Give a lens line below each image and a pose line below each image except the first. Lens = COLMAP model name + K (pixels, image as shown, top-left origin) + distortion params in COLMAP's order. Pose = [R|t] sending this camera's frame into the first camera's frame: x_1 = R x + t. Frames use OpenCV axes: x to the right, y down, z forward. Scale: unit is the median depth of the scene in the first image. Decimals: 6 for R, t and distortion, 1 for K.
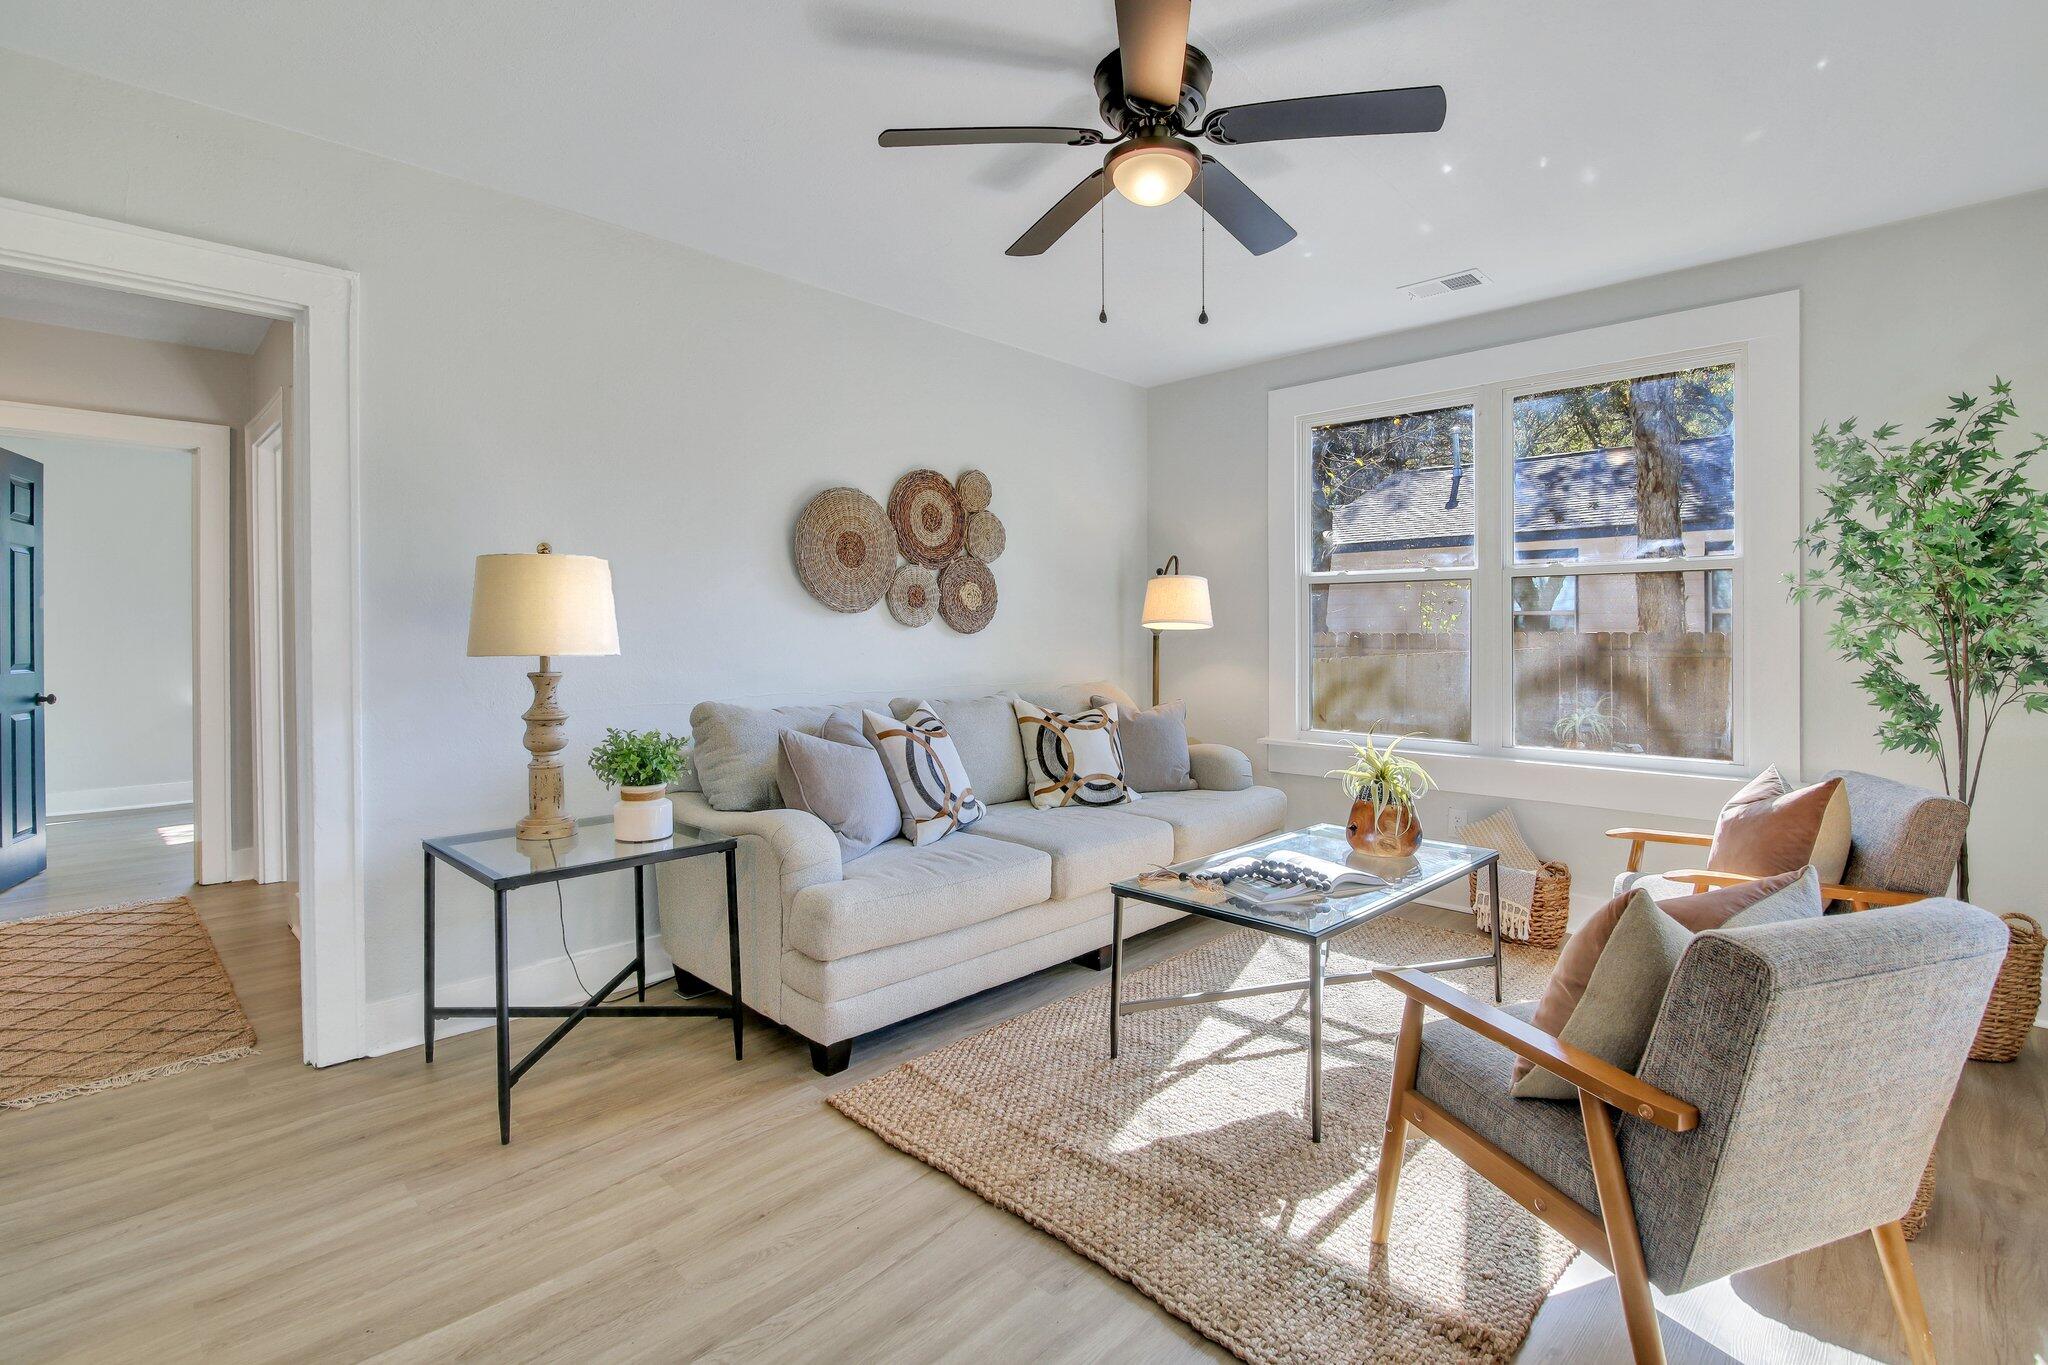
lens RADIAL K [[962.9, 0, 1035.9], [0, 962.9, 633.8], [0, 0, 1]] dist [-0.015240, 0.001652]
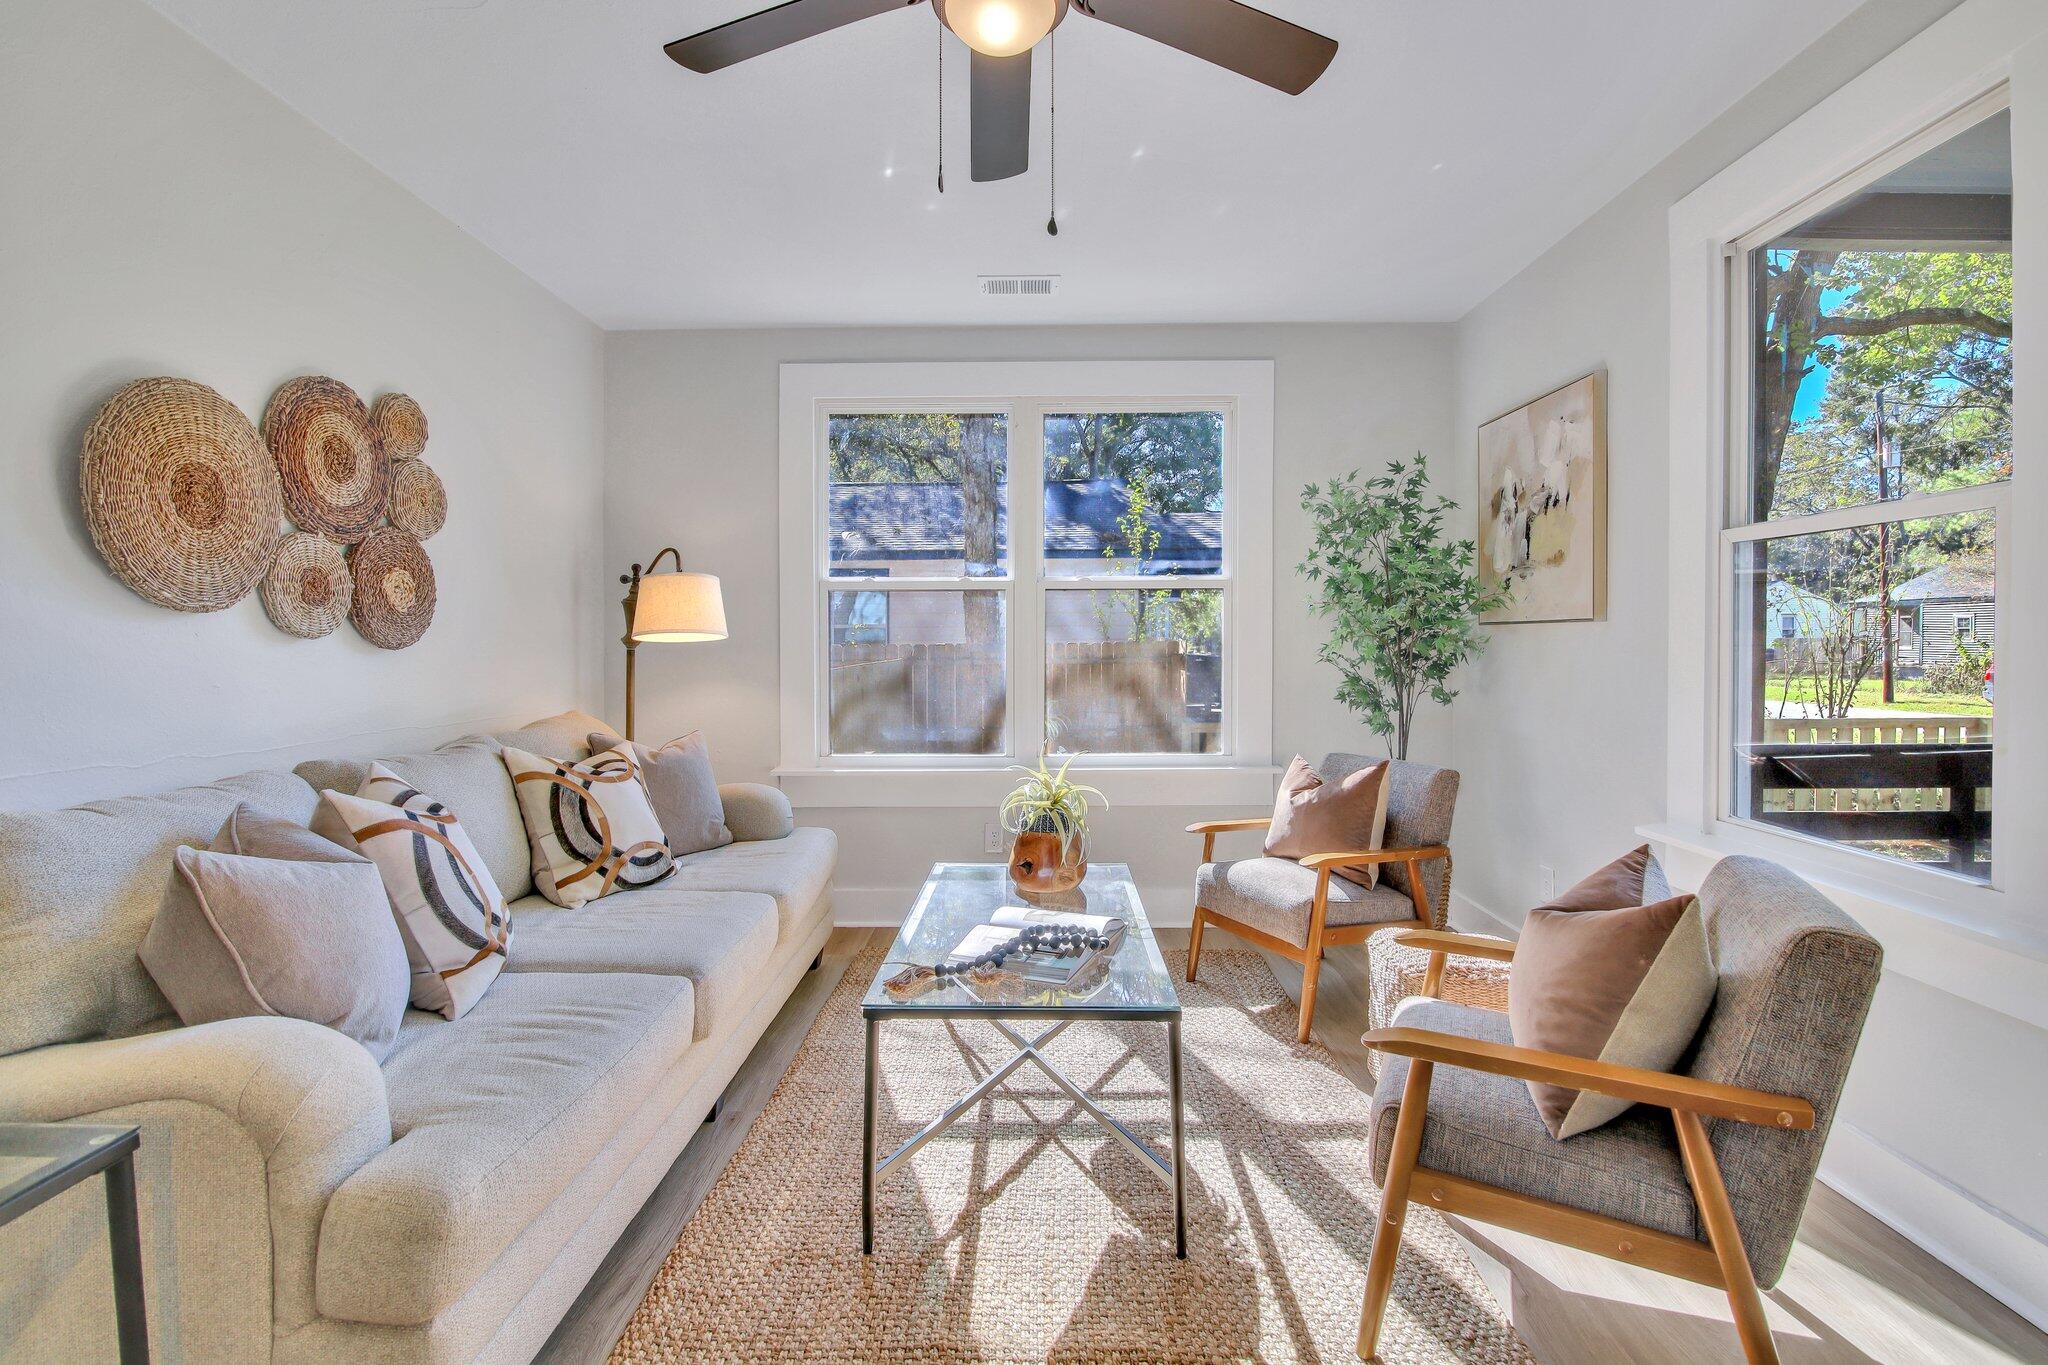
lens RADIAL K [[943.5, 0, 1017.0], [0, 943.5, 637.9], [0, 0, 1]] dist [-0.015915, -0.000616]
pose [[0.726642, 0.001022, 0.687016, -0.217289], [0.005952, 0.999952, -0.007782, -0.000203], [-0.686991, 0.009744, 0.726601, 0.298002]]
